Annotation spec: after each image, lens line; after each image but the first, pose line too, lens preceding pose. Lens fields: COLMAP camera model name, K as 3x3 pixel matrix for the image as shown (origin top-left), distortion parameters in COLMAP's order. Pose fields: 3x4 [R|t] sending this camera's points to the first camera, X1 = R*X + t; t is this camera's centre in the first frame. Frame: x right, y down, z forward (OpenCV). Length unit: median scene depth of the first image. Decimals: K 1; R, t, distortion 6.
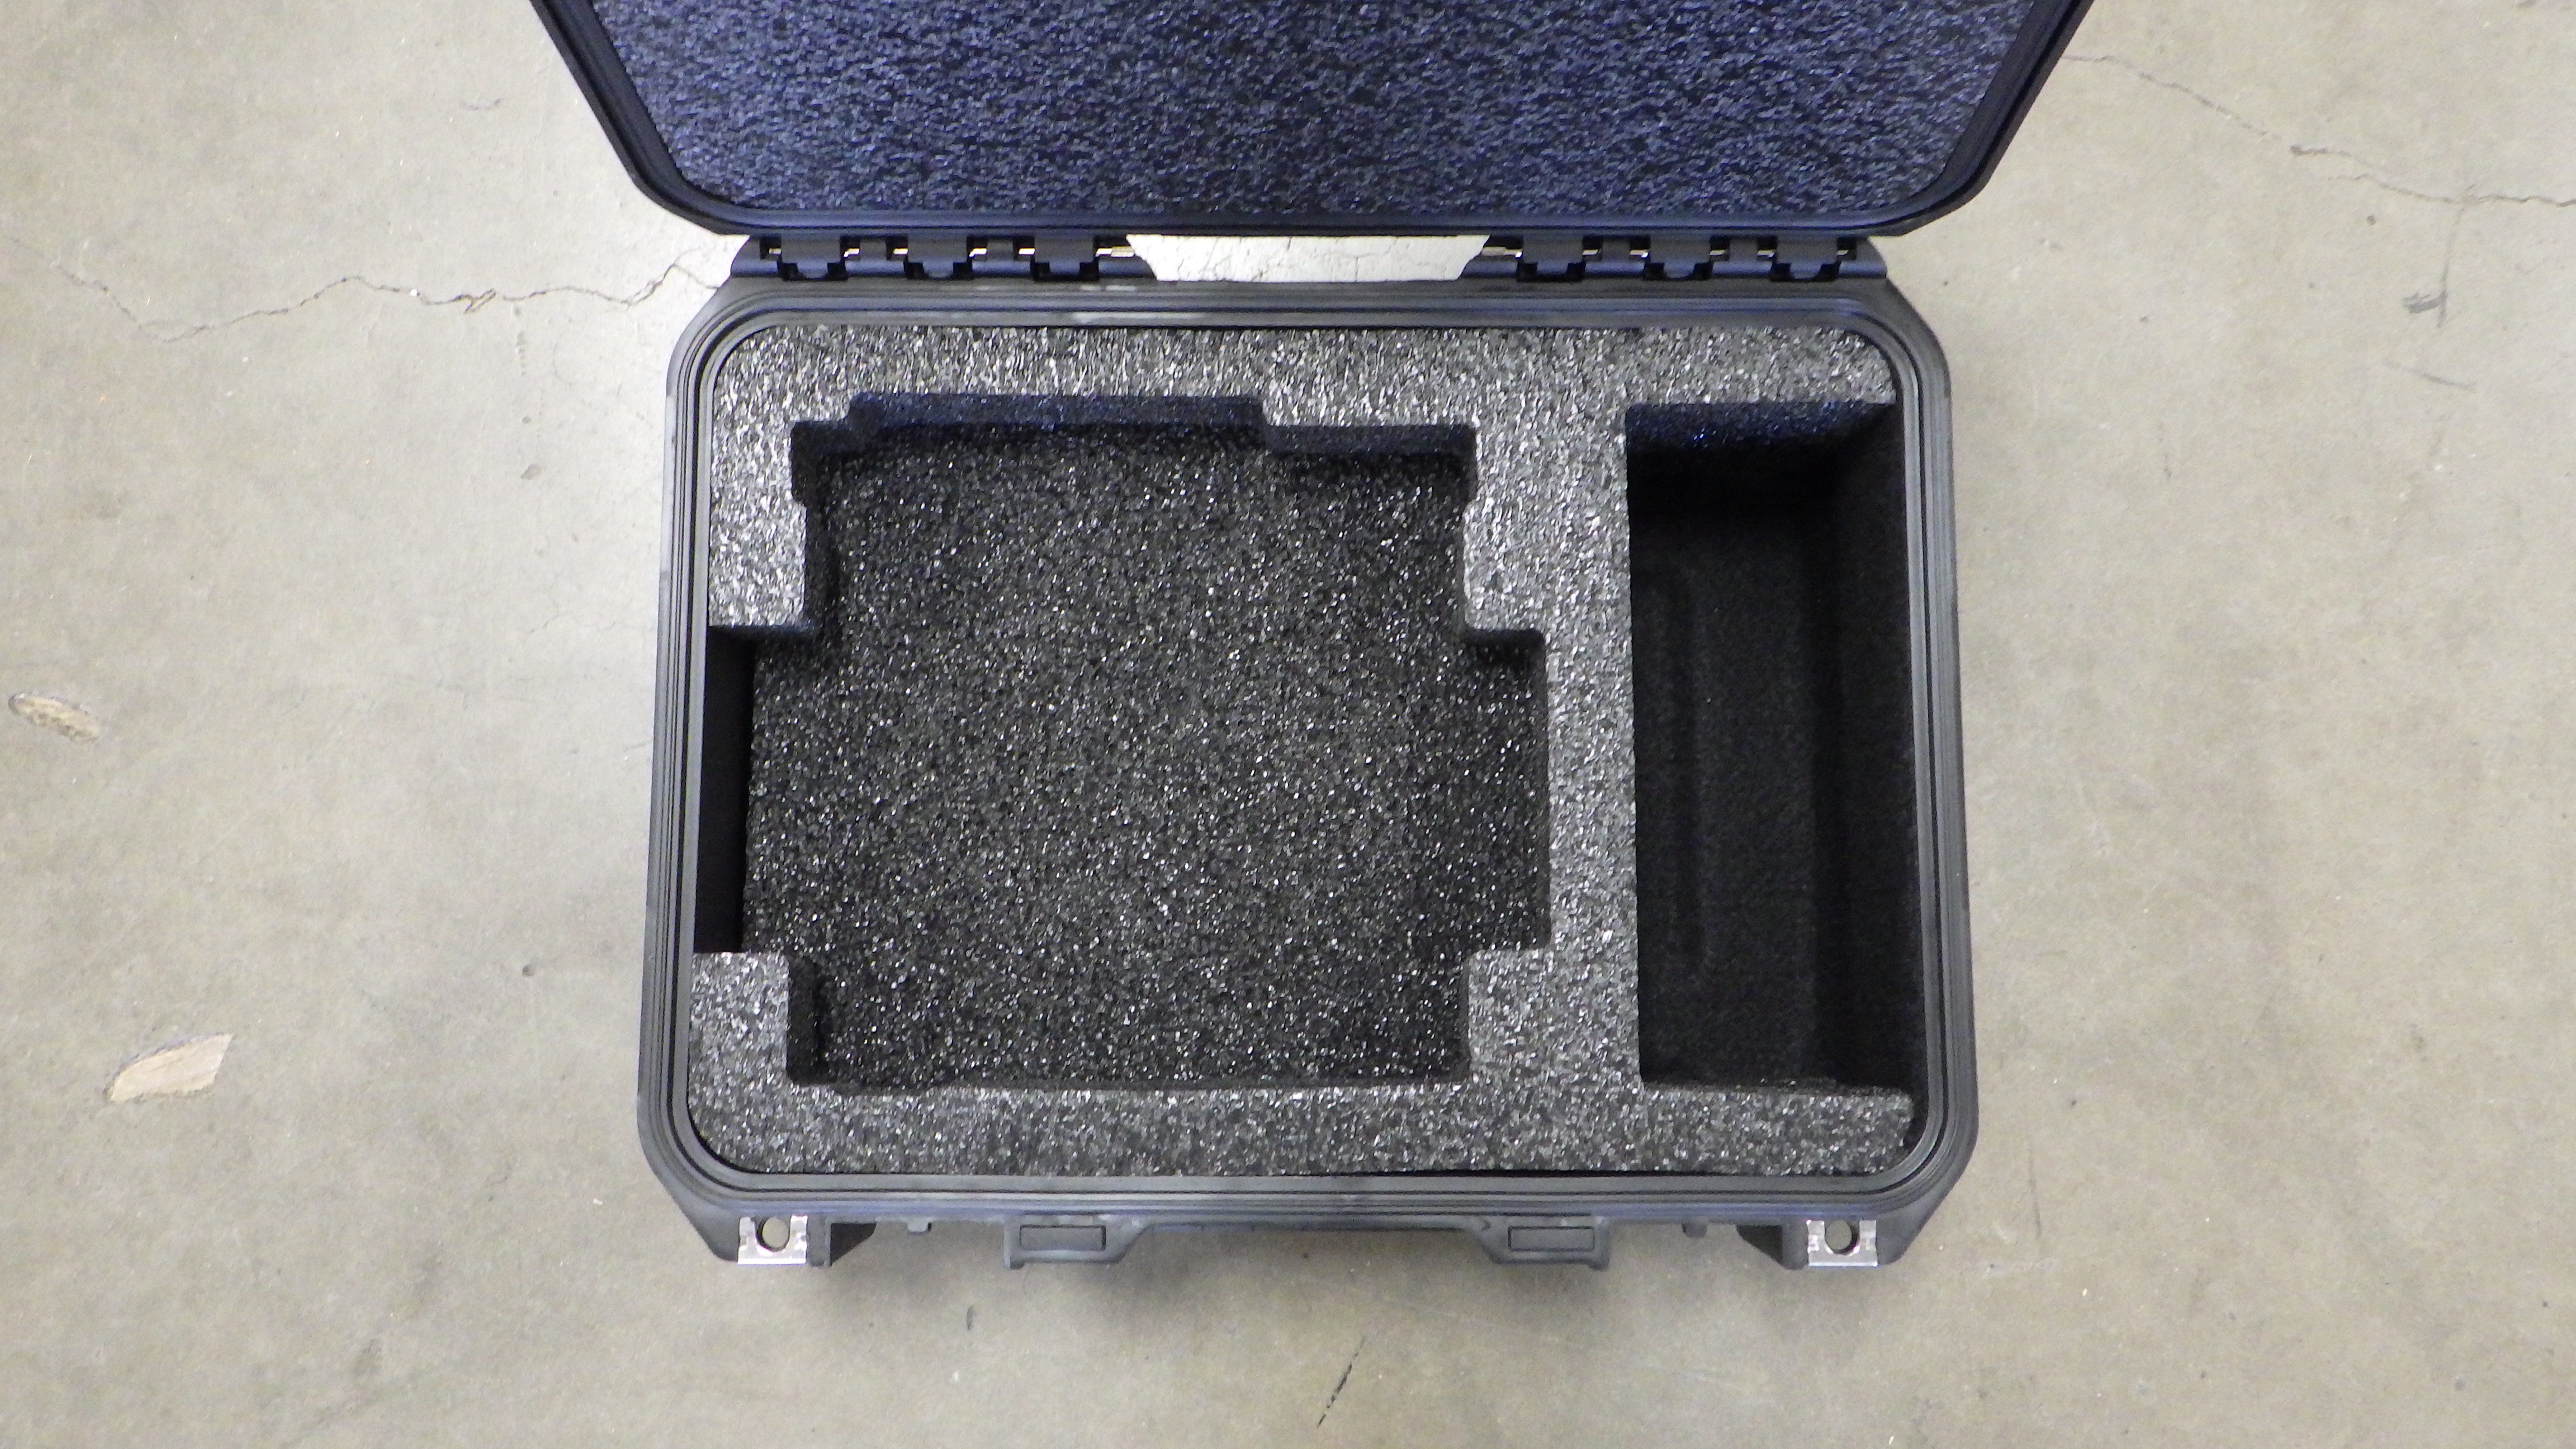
lens RADIAL K [[2119.4, 0, 1290.5], [0, 2119.4, 687.6], [0, 0, 1]] dist [-0.003616, 0.003394]
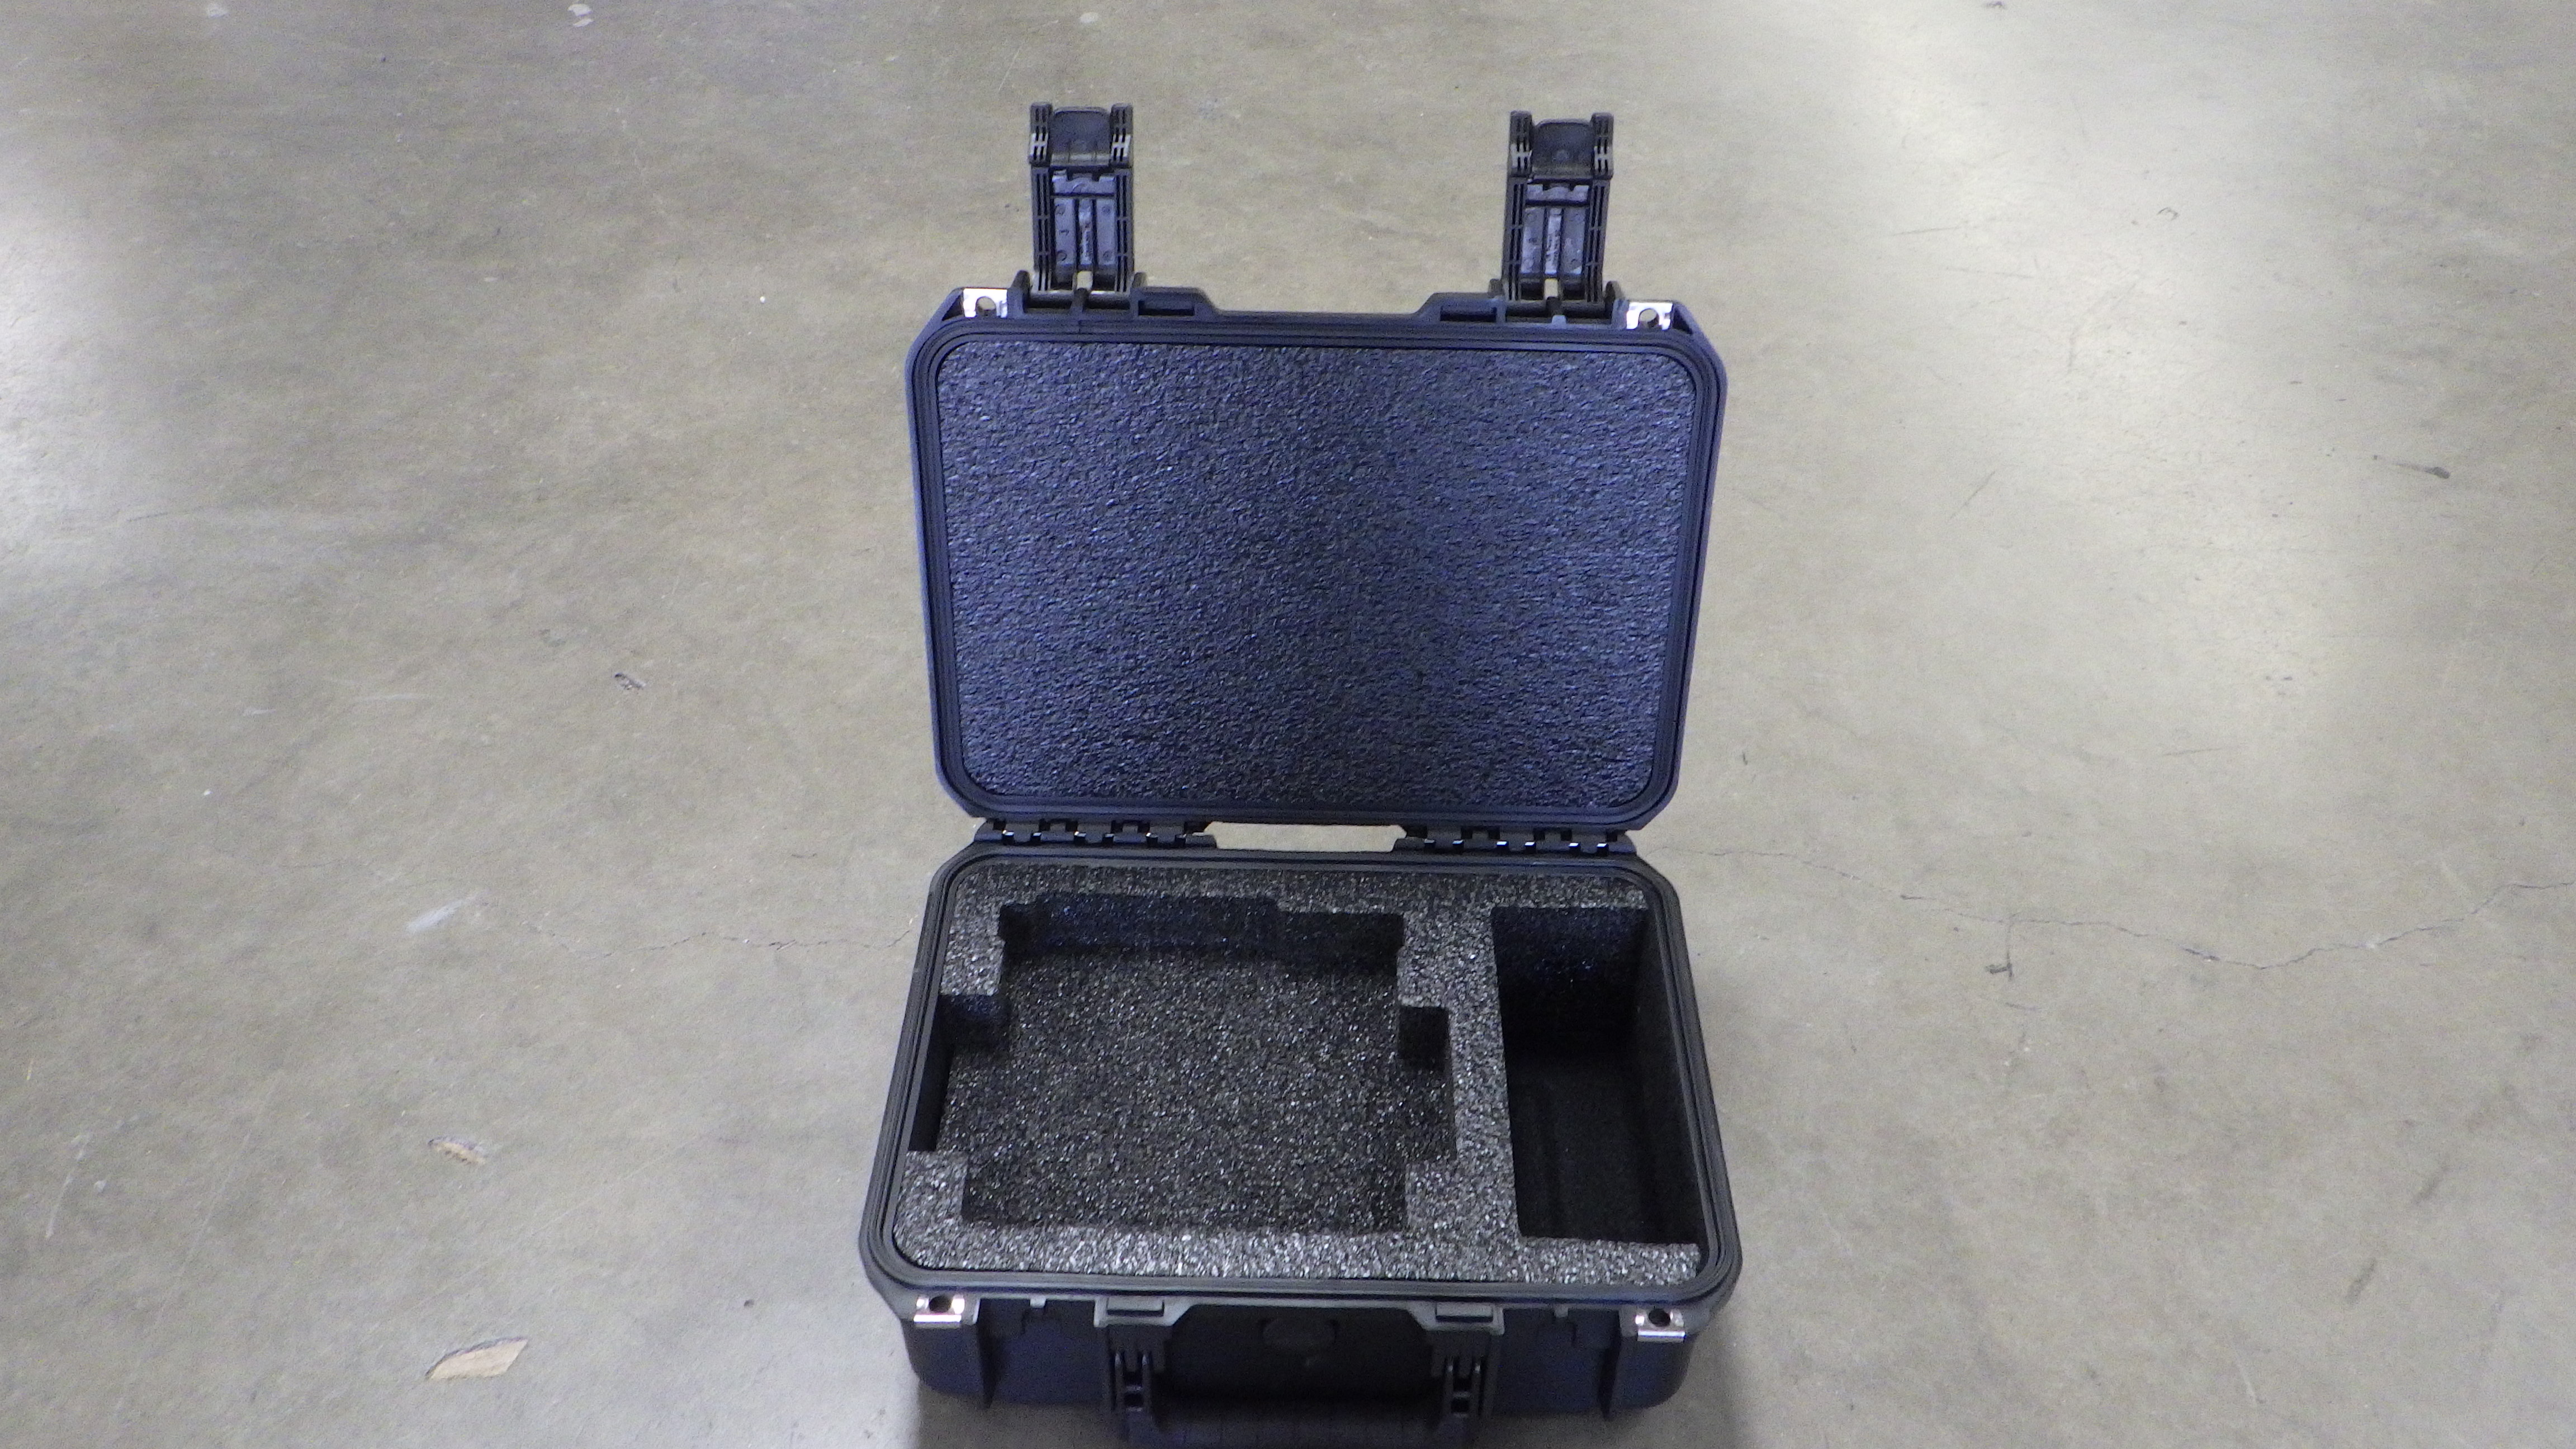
lens RADIAL K [[2119.4, 0, 1283.3], [0, 2119.4, 712.4], [0, 0, 1]] dist [-0.003616, 0.003394]
pose [[0.999784, 0.020776, -0.000447, -0.009775], [-0.015575, 0.734921, -0.677974, 0.803800], [-0.013757, 0.677835, 0.735085, -0.316570]]
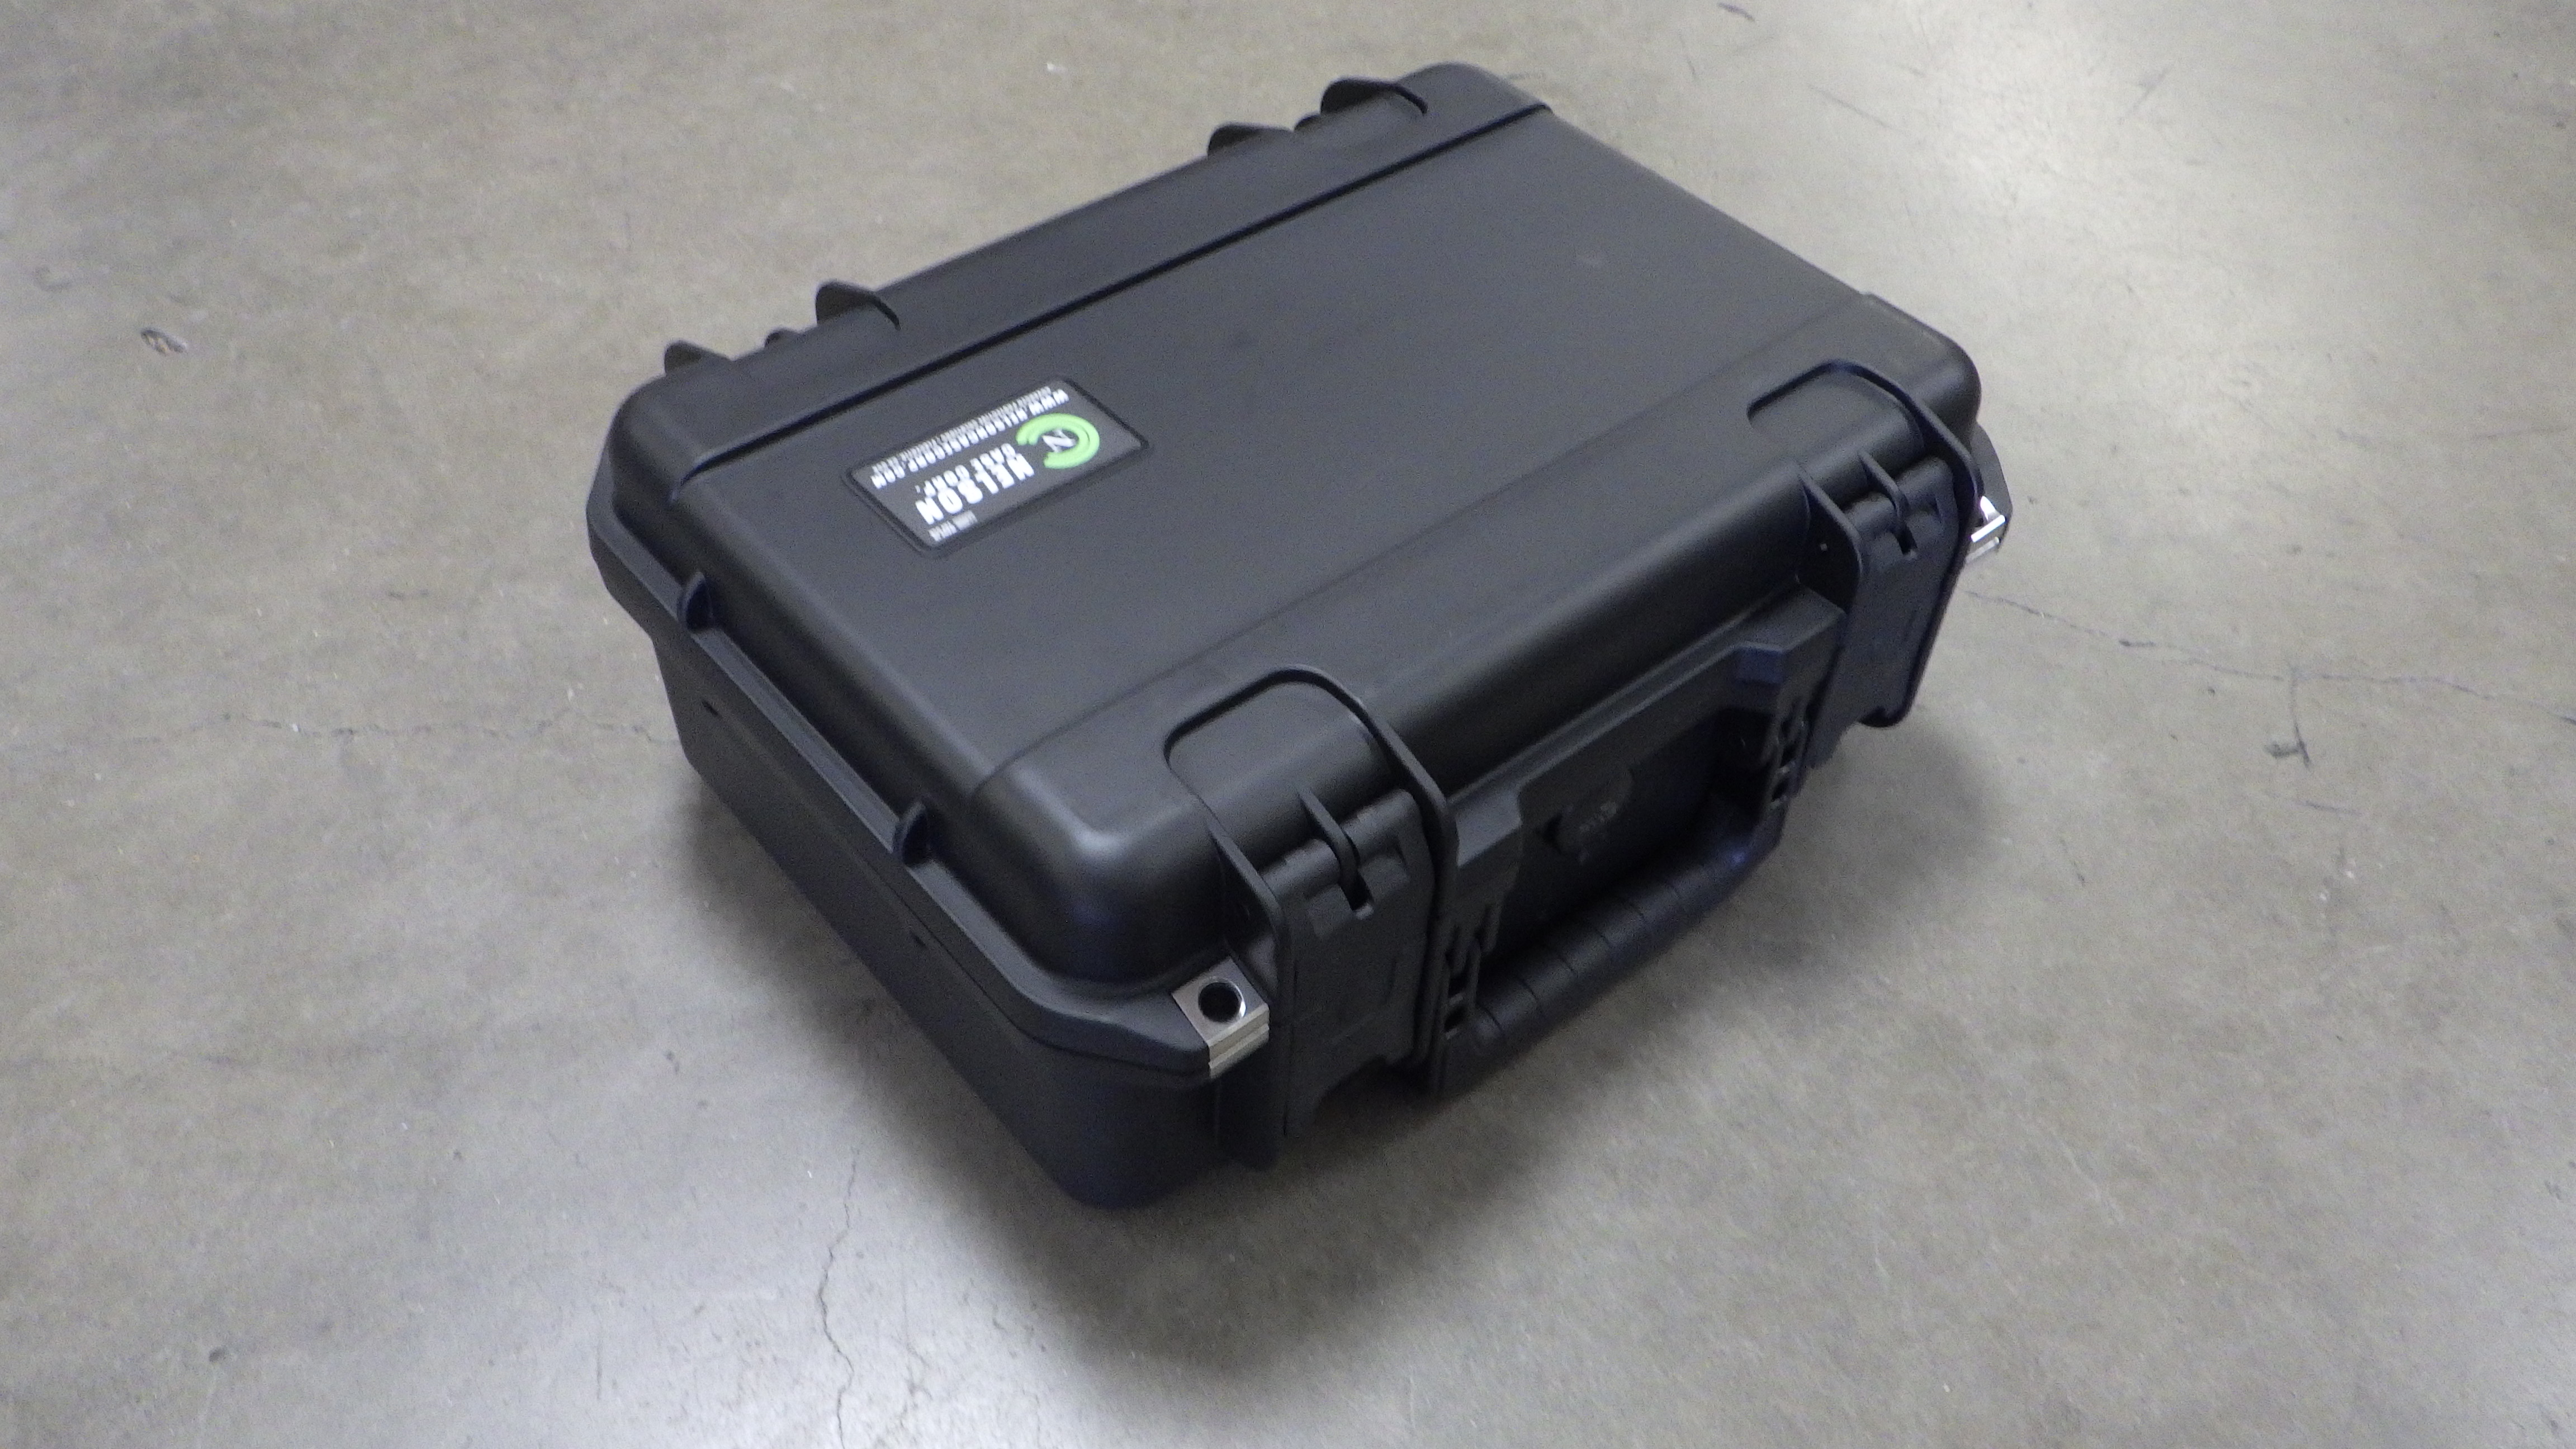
lens RADIAL K [[2119.4, 0, 1286.9], [0, 2119.4, 705.7], [0, 0, 1]] dist [-0.003616, 0.003394]
pose [[0.998921, 0.010643, 0.045217, 0.004208], [0.019530, 0.786956, -0.616700, 0.444048], [-0.042147, 0.616918, 0.785898, 0.206456]]
